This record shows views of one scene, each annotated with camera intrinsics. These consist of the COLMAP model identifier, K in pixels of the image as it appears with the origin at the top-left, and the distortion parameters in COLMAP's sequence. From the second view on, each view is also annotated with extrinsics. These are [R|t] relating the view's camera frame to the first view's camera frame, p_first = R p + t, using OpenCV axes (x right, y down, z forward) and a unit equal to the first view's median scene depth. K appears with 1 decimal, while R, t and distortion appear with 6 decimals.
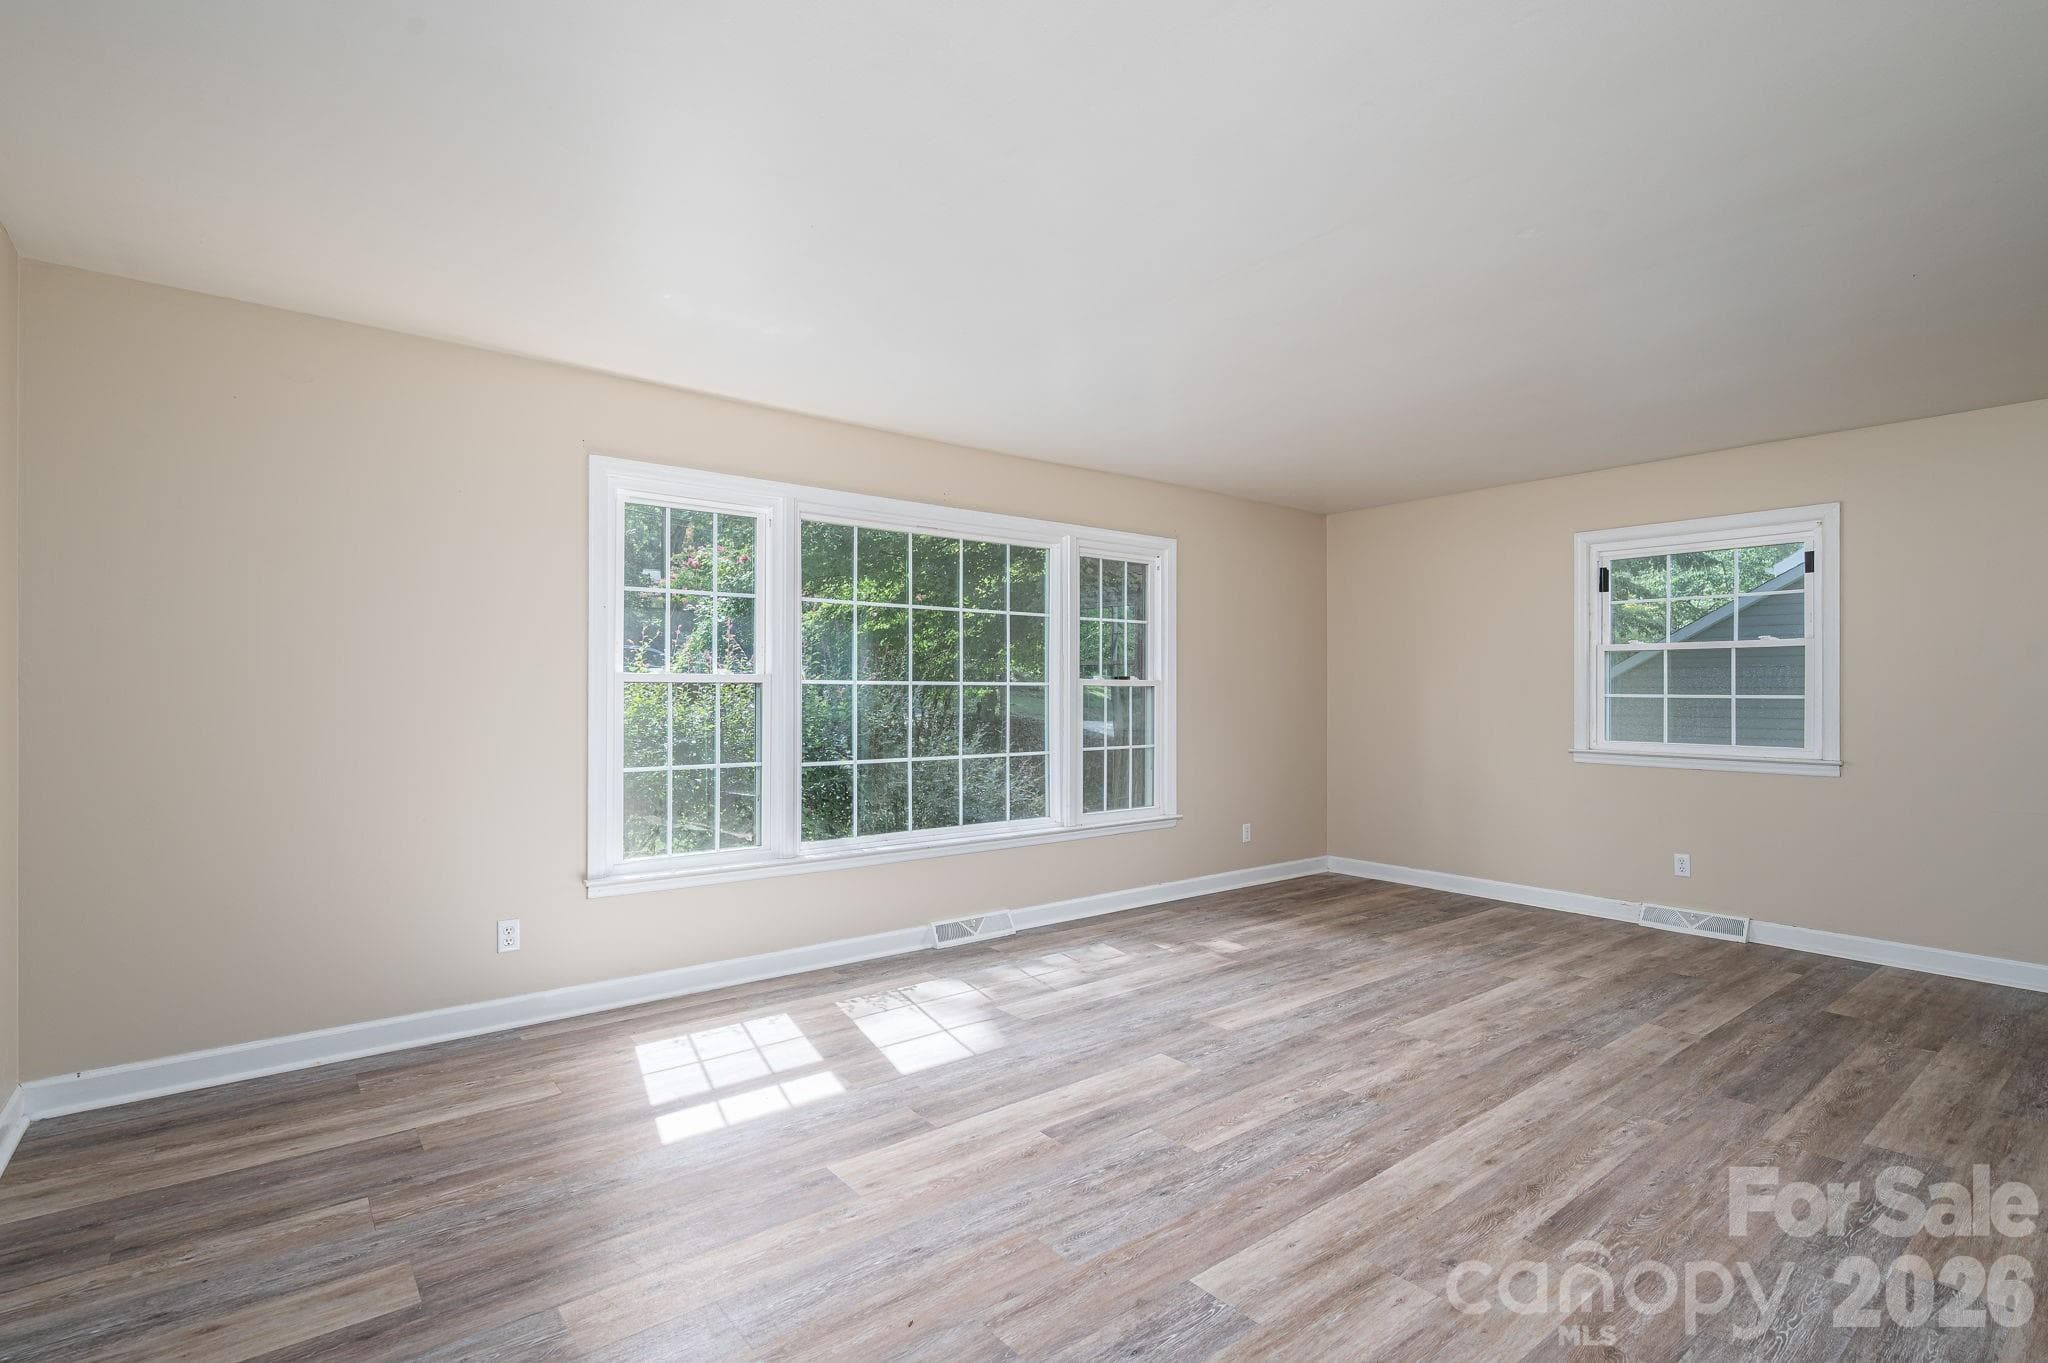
lens RADIAL K [[987.3, 0, 1041.2], [0, 987.3, 679.5], [0, 0, 1]] dist [0.001333, -0.000922]
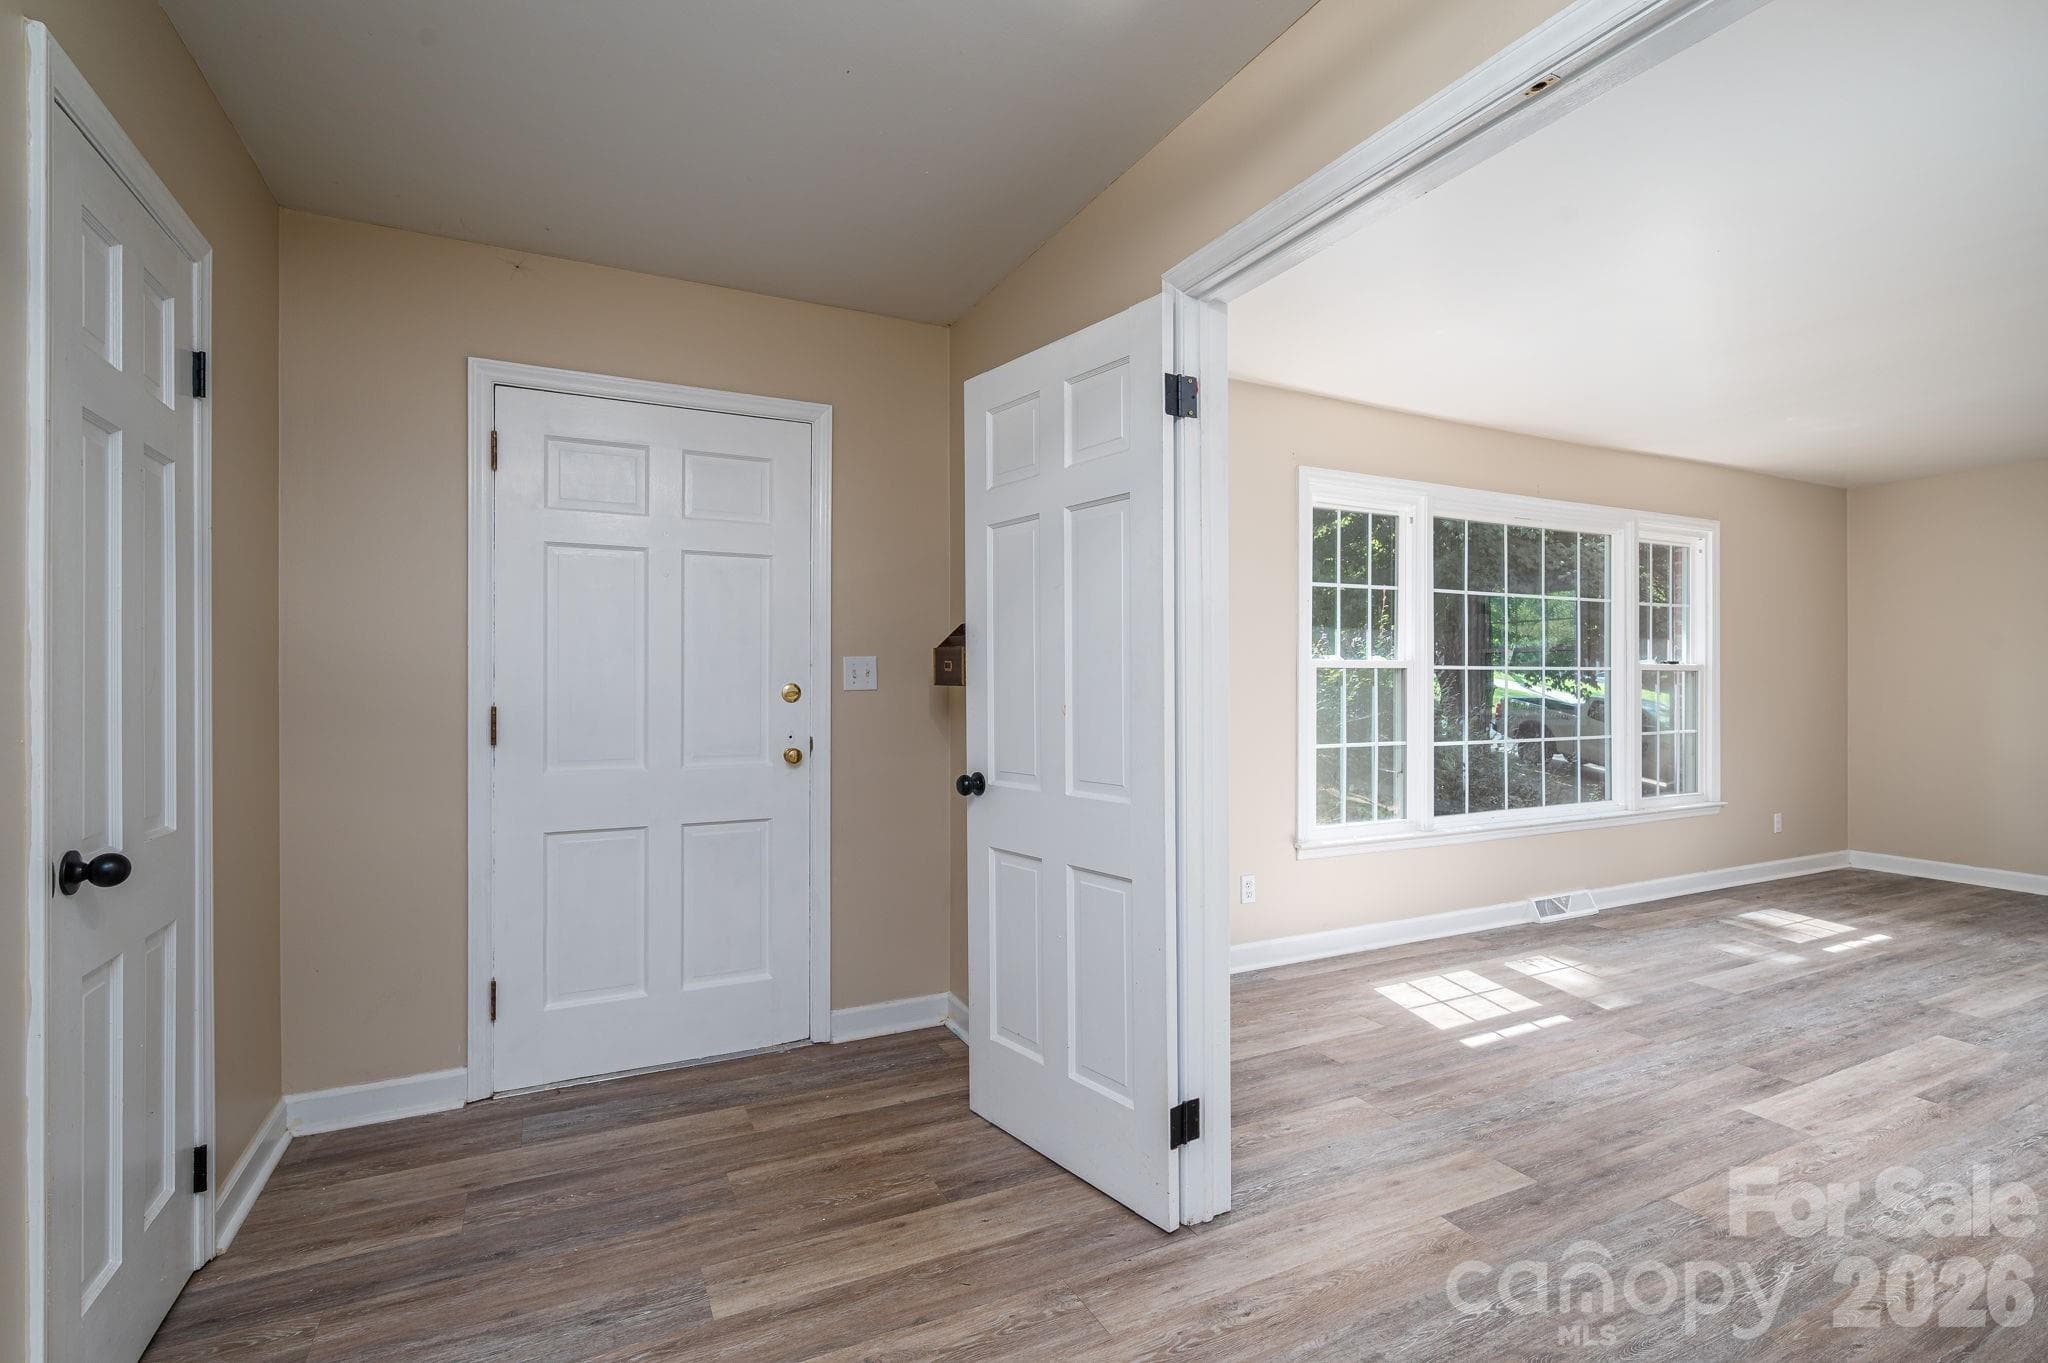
lens RADIAL K [[987.3, 0, 1041.2], [0, 987.3, 679.5], [0, 0, 1]] dist [0.001333, -0.000922]
pose [[0.977438, 0.001454, -0.211218, -0.451511], [0.002149, 0.999856, 0.016826, -0.003807], [0.211212, -0.016900, 0.977294, -0.142284]]
